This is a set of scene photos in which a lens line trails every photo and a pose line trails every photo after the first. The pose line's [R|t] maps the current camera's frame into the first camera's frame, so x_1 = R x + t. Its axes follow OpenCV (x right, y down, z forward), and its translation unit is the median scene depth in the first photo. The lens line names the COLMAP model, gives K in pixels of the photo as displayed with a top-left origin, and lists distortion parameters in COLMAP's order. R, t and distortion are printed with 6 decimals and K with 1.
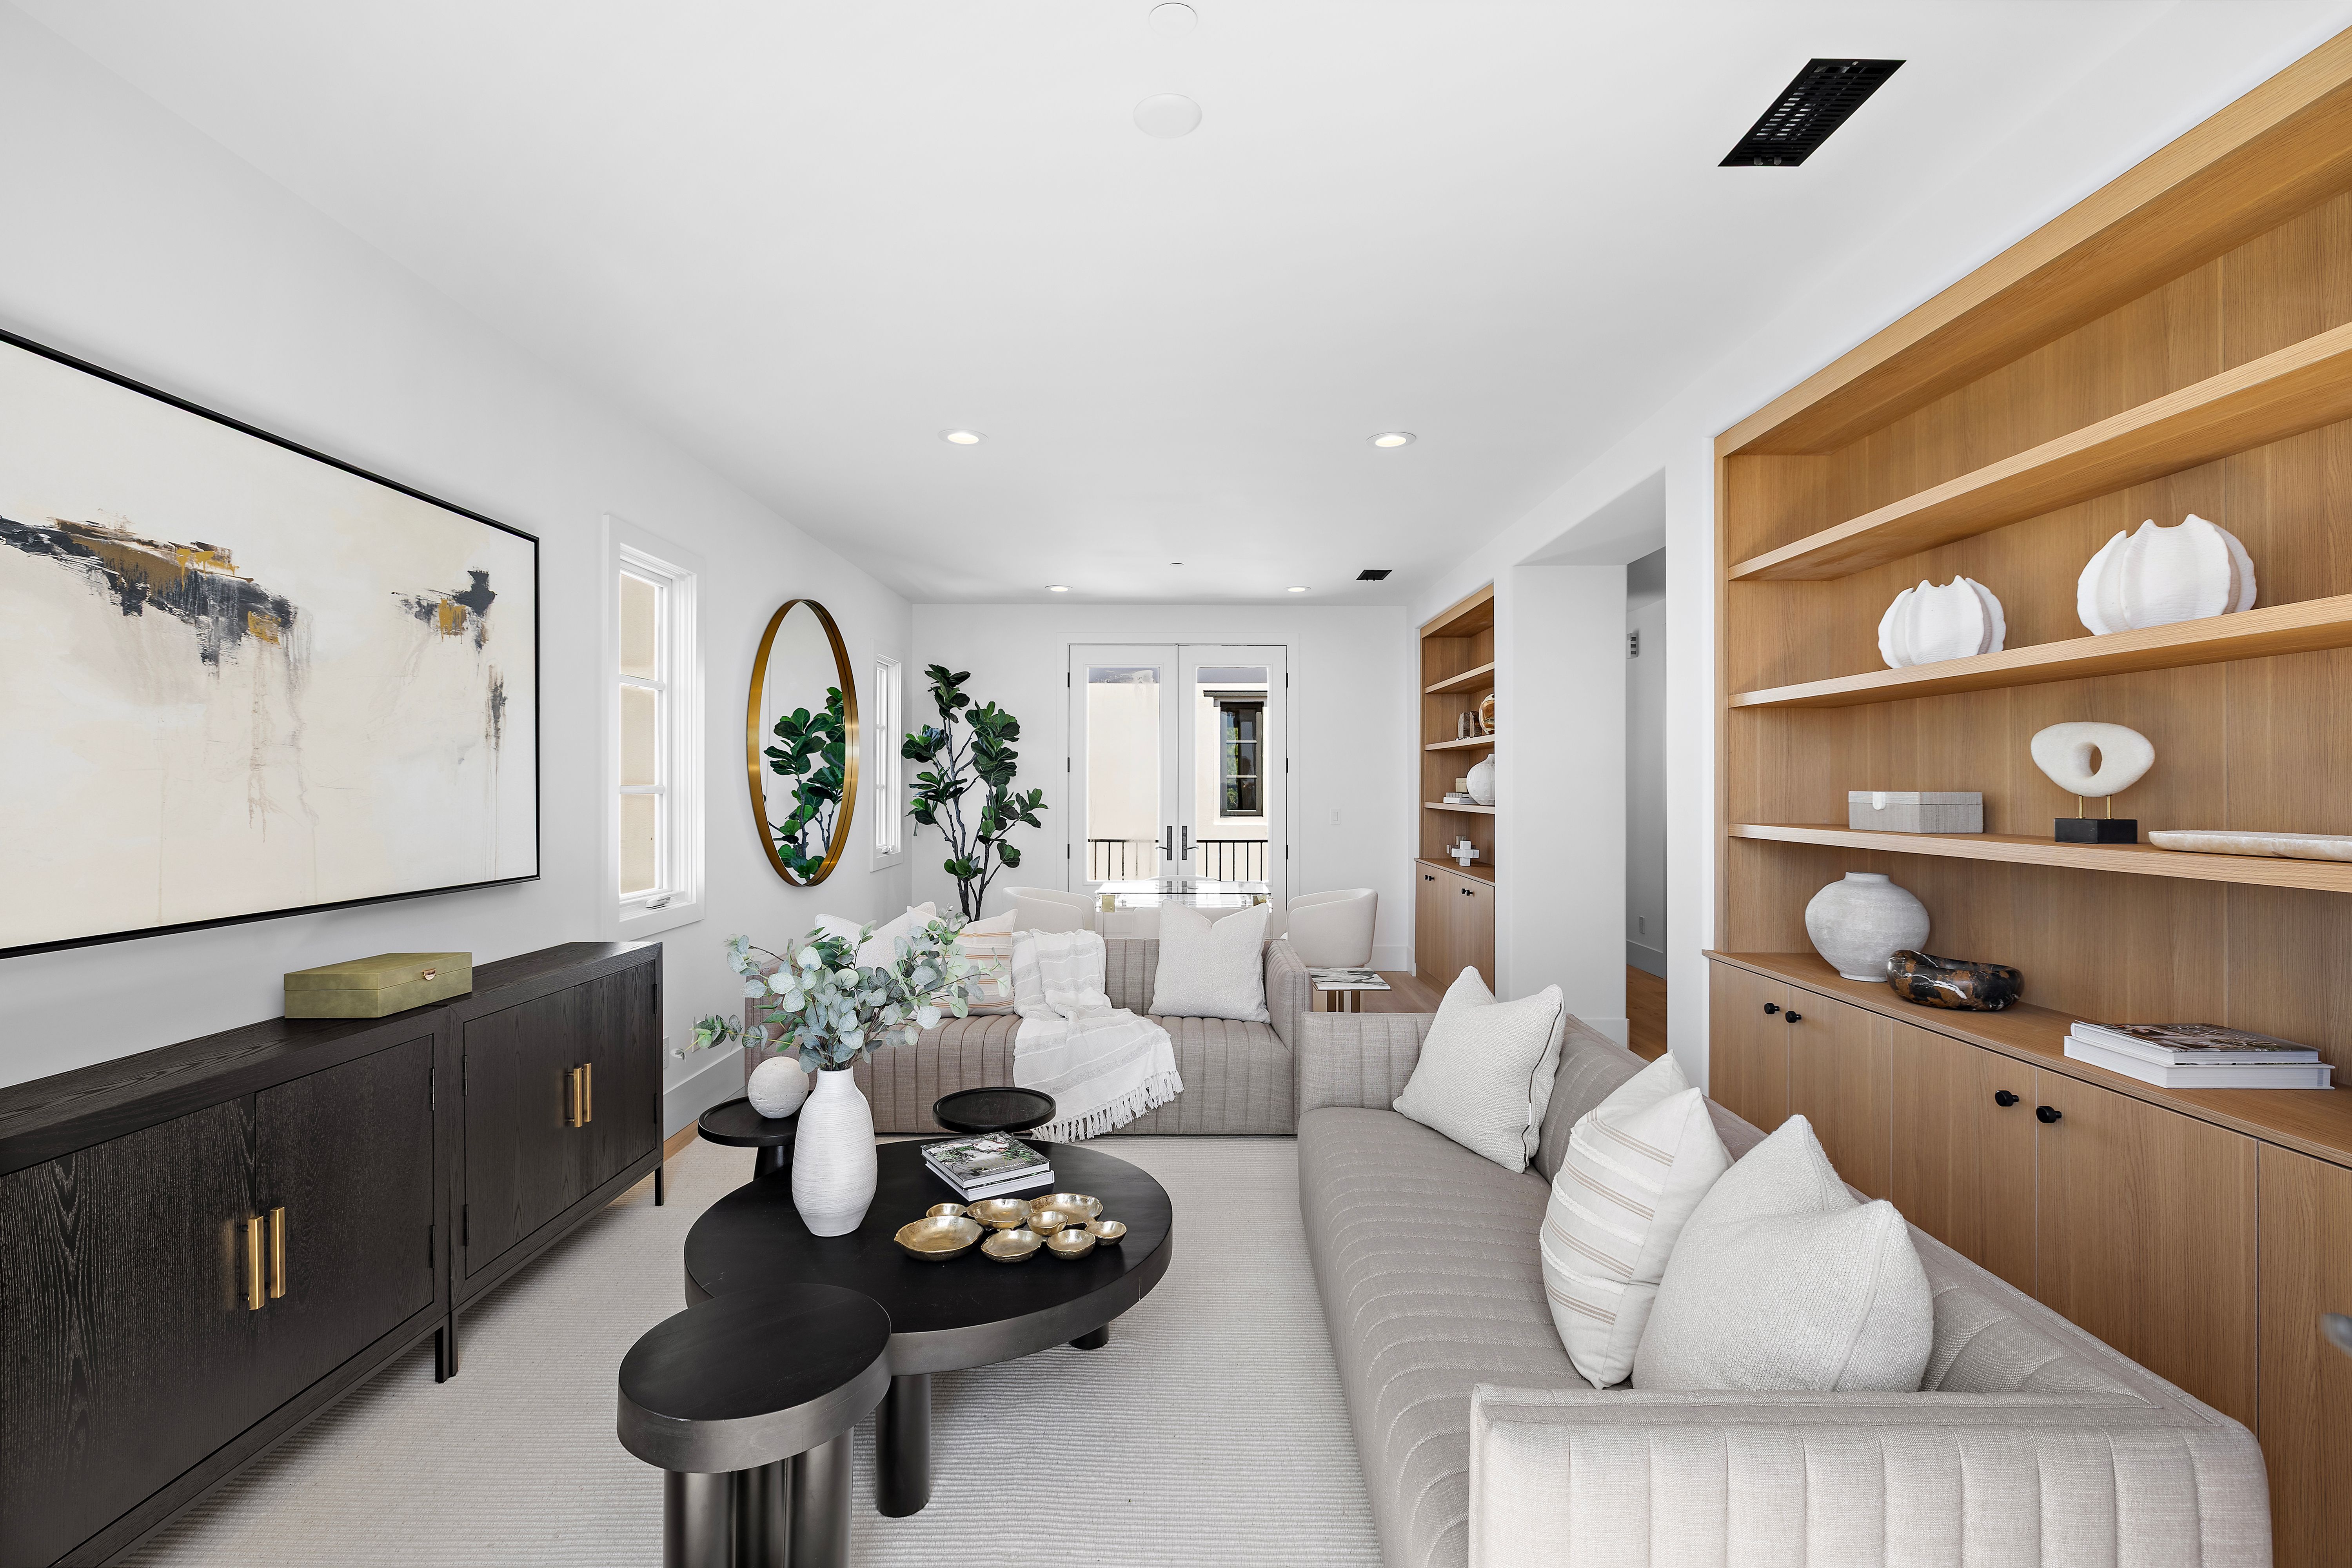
lens RADIAL K [[1071.9, 0, 1176.0], [0, 1071.9, 784.0], [0, 0, 1]] dist [-0.001227, -0.000145]
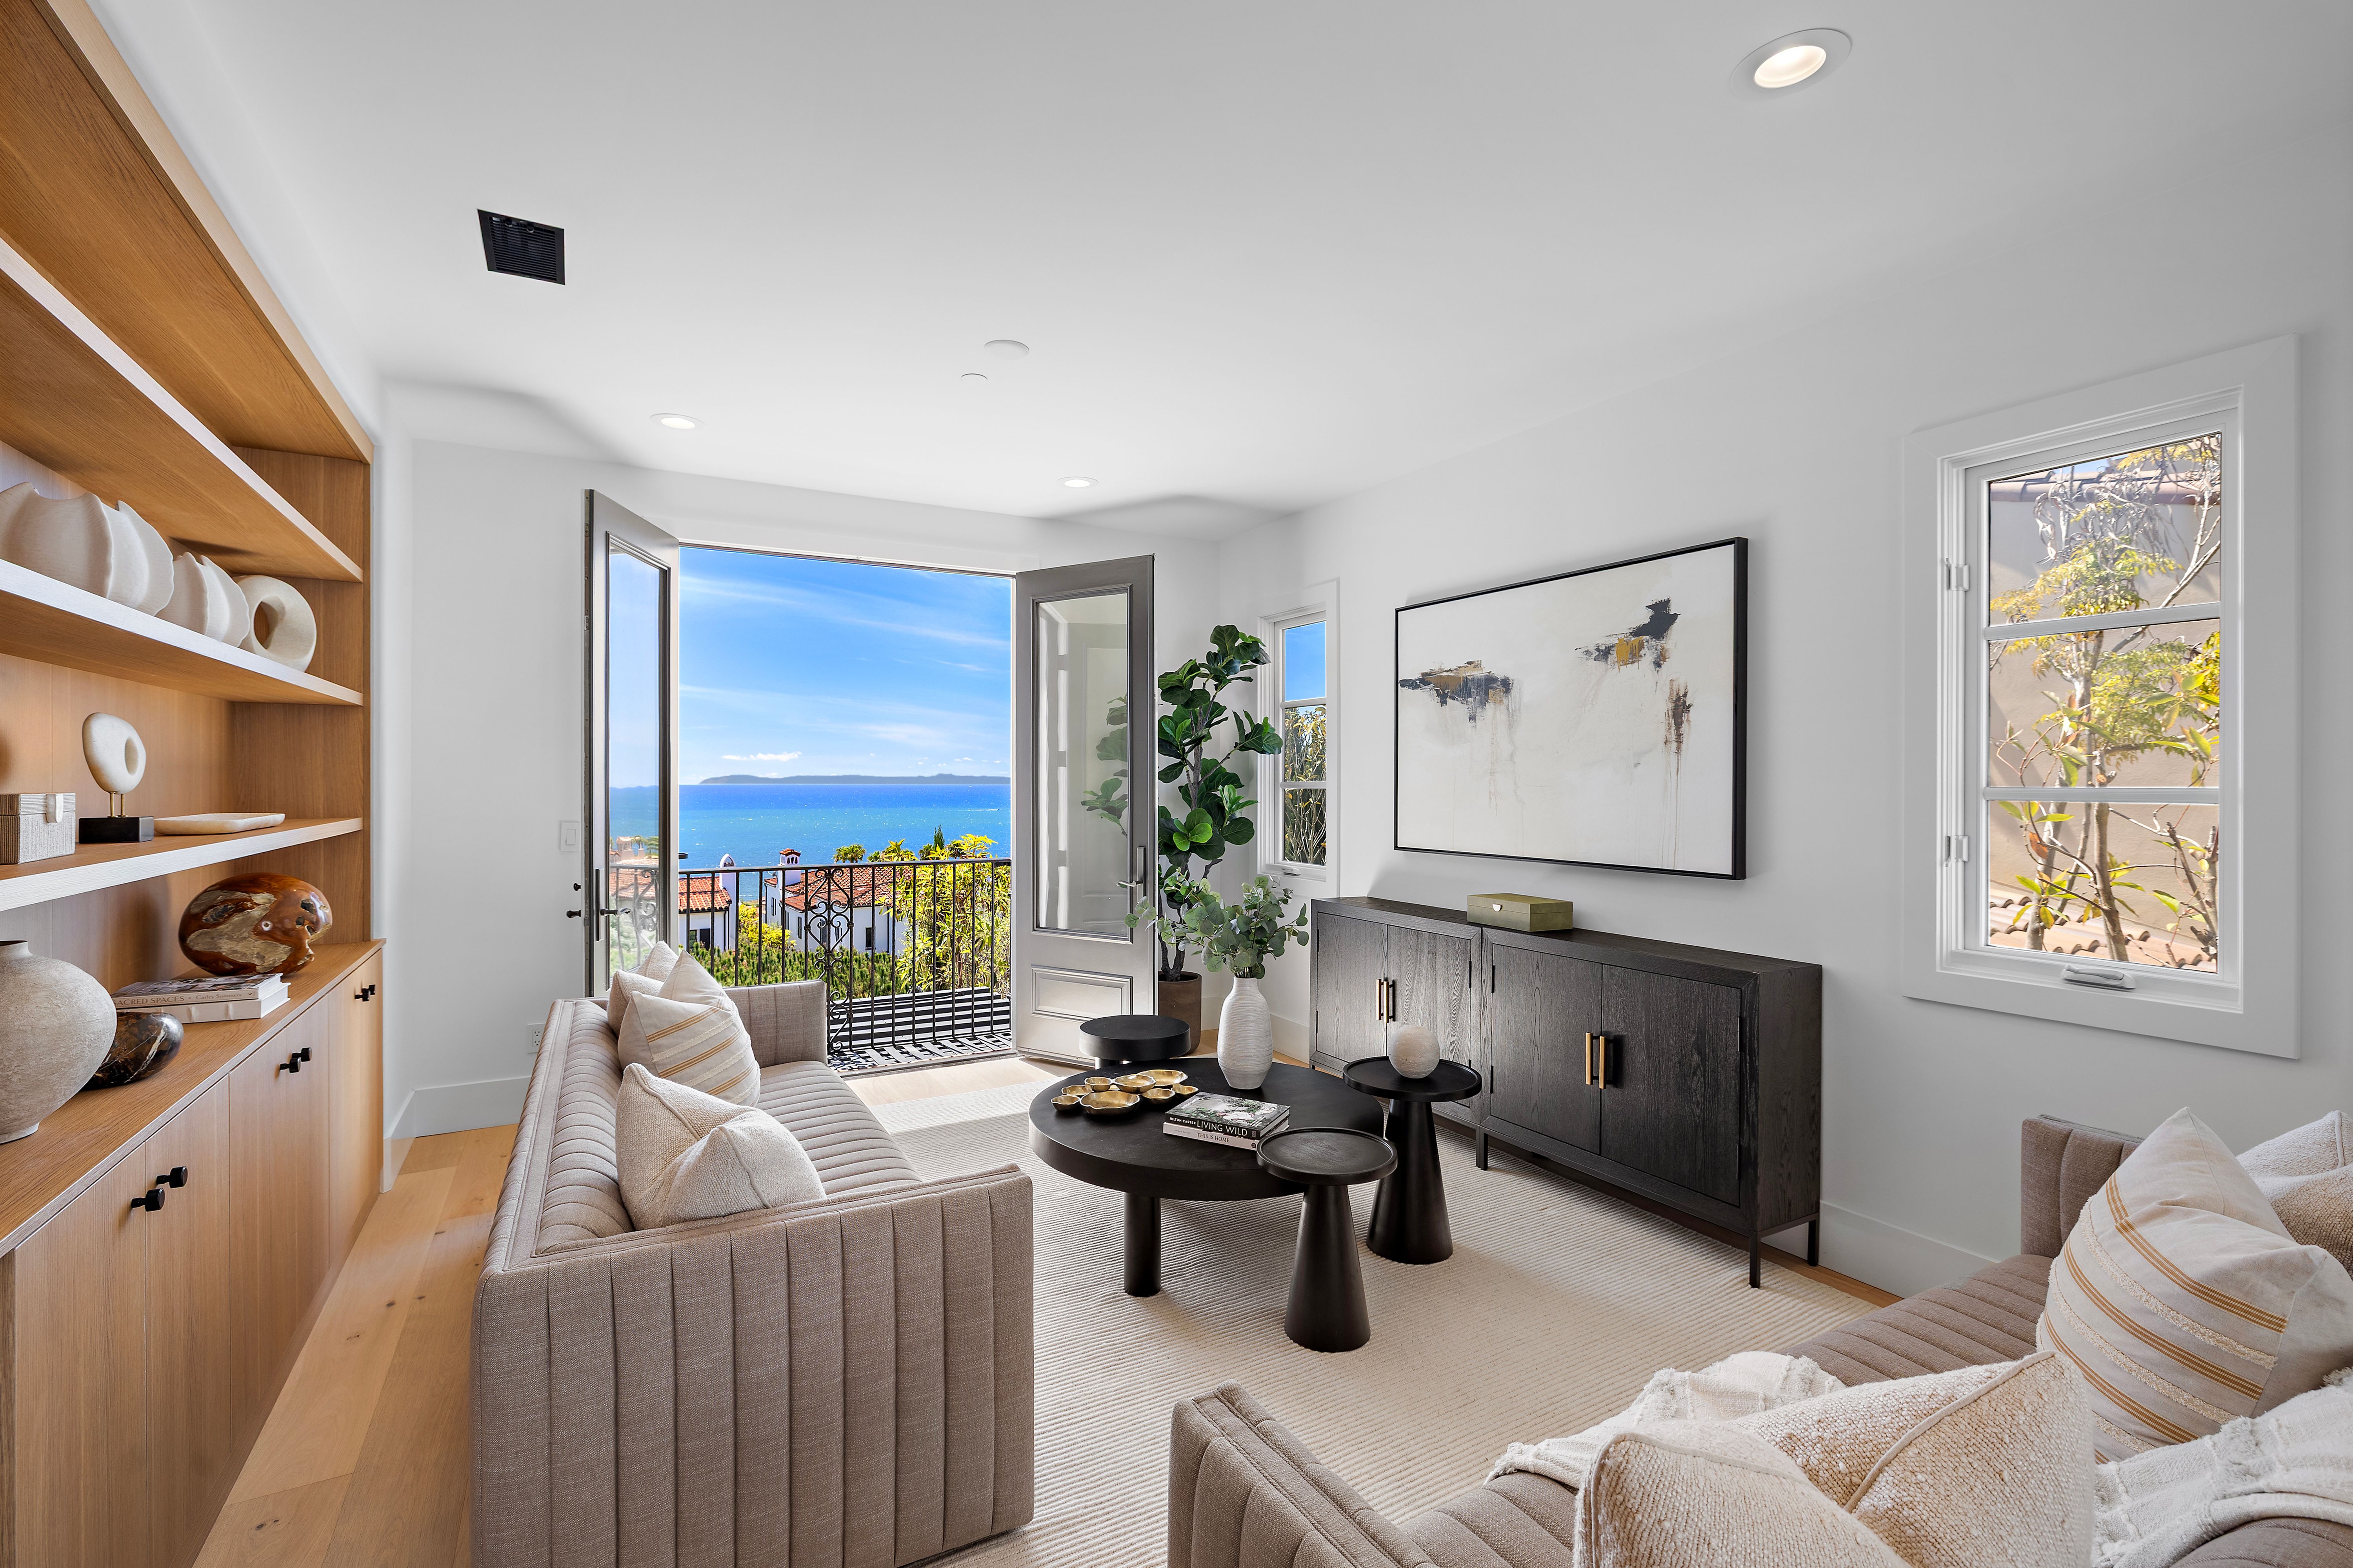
lens RADIAL K [[1072.4, 0, 1176.5], [0, 1072.4, 784.0], [0, 0, 1]] dist [-0.001227, -0.000145]
pose [[-0.871691, -0.001883, -0.490053, 0.411865], [-0.003037, 0.999994, 0.001559, -0.000065], [0.490047, 0.002847, -0.871692, 1.904618]]
